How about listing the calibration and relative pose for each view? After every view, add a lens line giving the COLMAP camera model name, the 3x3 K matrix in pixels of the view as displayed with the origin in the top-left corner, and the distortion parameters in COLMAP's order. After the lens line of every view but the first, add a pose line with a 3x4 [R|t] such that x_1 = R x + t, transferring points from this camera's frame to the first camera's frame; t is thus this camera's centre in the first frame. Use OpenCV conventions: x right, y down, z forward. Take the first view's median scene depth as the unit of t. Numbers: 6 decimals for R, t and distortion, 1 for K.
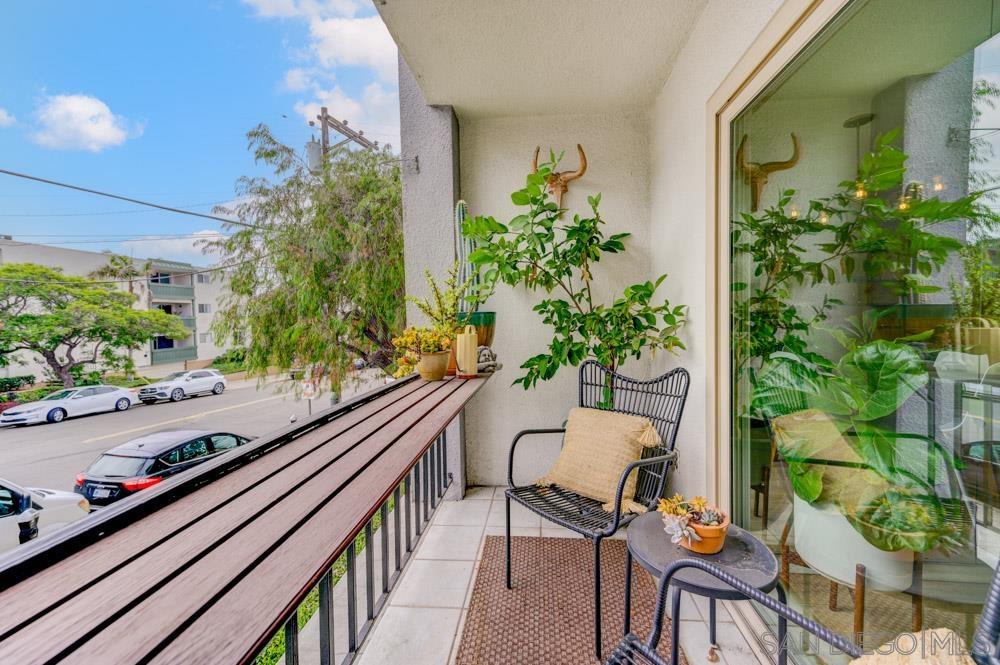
lens RADIAL K [[393.4, 0, 500.9], [0, 393.4, 331.8], [0, 0, 1]] dist [0.015935, -0.000554]
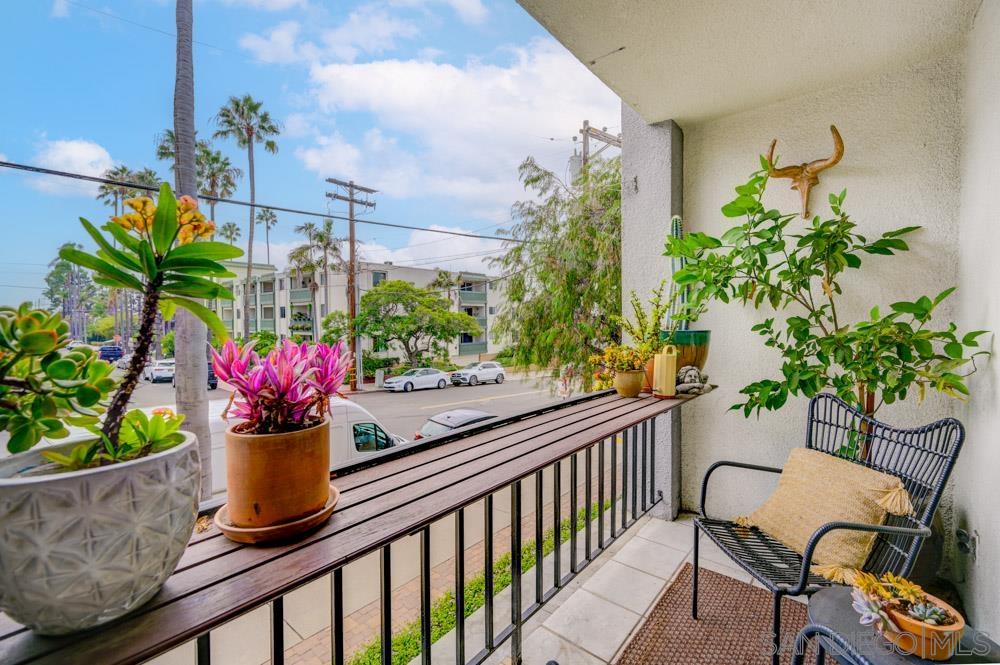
lens RADIAL K [[415.2, 0, 504.0], [0, 415.2, 330.8], [0, 0, 1]] dist [0.001909, 0.000144]
pose [[0.815816, 0.023678, -0.577826, 0.147798], [-0.027389, 0.999622, 0.002293, -0.035146], [0.577662, 0.013956, 0.816156, -0.083115]]
